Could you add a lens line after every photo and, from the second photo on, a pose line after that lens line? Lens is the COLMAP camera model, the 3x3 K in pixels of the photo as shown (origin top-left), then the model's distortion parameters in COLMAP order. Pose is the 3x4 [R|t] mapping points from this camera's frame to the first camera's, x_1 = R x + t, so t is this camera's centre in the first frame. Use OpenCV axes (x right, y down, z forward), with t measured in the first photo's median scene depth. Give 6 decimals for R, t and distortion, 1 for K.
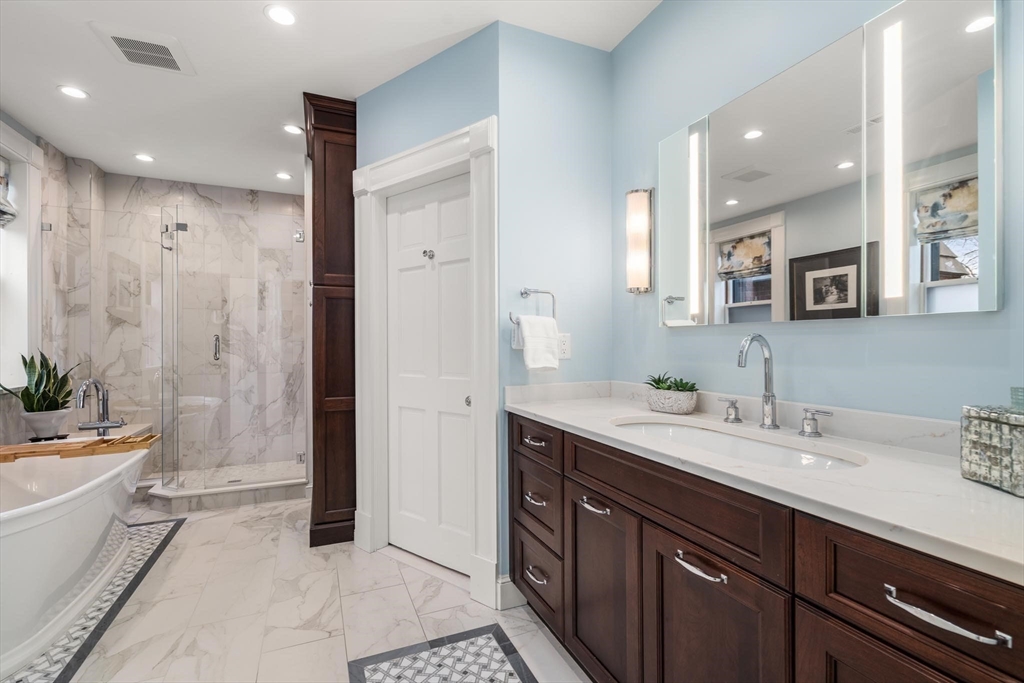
lens RADIAL K [[468.7, 0, 511.3], [0, 468.7, 343.0], [0, 0, 1]] dist [0.001429, 0.000112]
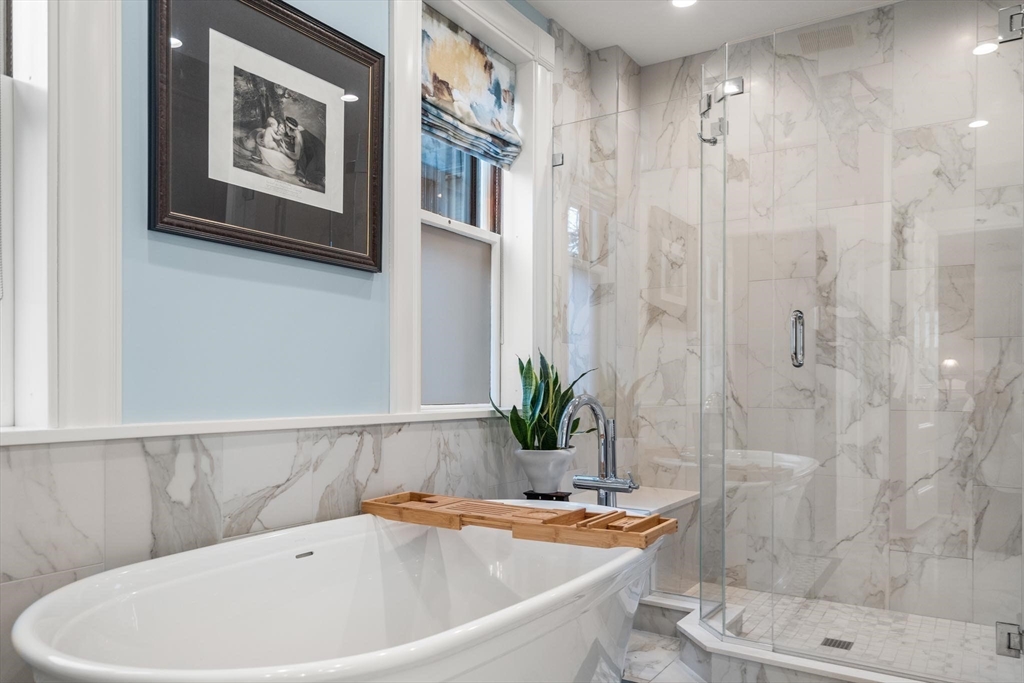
lens RADIAL K [[720.2, 0, 508.4], [0, 720.2, 387.8], [0, 0, 1]] dist [0.006209, -0.000425]
pose [[0.556428, 0.003841, -0.830887, -0.218007], [-0.005066, 0.999986, 0.001230, 0.057295], [0.830880, 0.003525, 0.556440, 0.400232]]
